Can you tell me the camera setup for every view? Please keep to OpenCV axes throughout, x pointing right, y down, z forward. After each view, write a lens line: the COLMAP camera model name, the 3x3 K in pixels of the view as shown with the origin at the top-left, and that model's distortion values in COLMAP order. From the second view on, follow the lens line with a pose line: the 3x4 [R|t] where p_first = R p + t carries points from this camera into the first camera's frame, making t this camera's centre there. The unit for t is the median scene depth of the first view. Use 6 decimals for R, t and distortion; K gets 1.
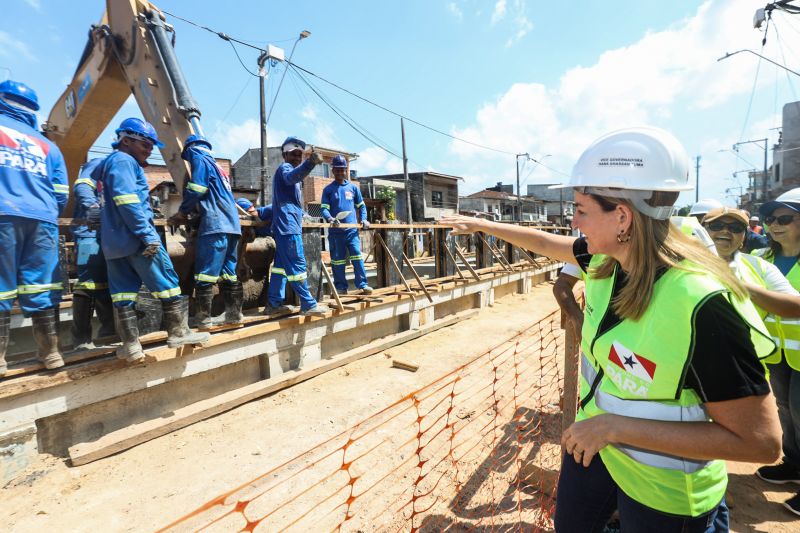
lens RADIAL K [[359.7, 0, 398.2], [0, 359.7, 270.5], [0, 0, 1]] dist [0.011624, -0.000249]
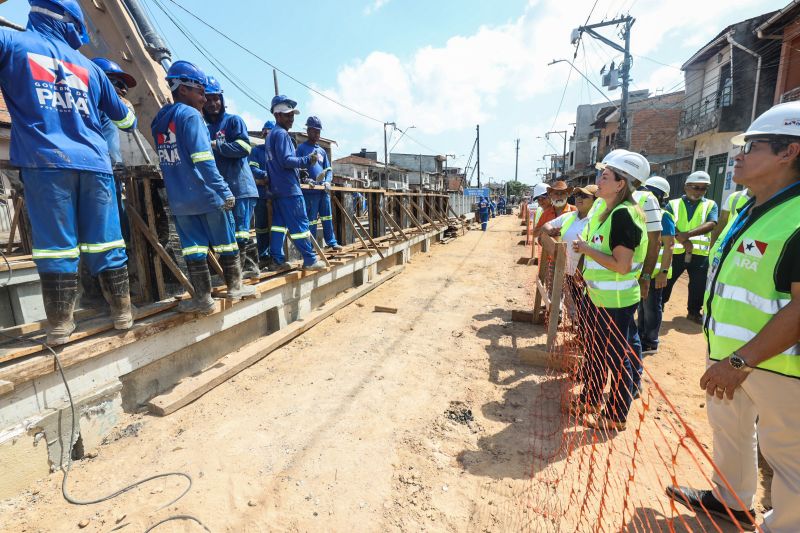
lens RADIAL K [[356.4, 0, 403.2], [0, 356.4, 268.0], [0, 0, 1]] dist [0.001734, -0.000033]
pose [[0.919843, -0.043225, 0.389899, -0.385247], [0.007576, 0.995683, 0.092512, 0.018880], [-0.392214, -0.082143, 0.916199, -0.096072]]
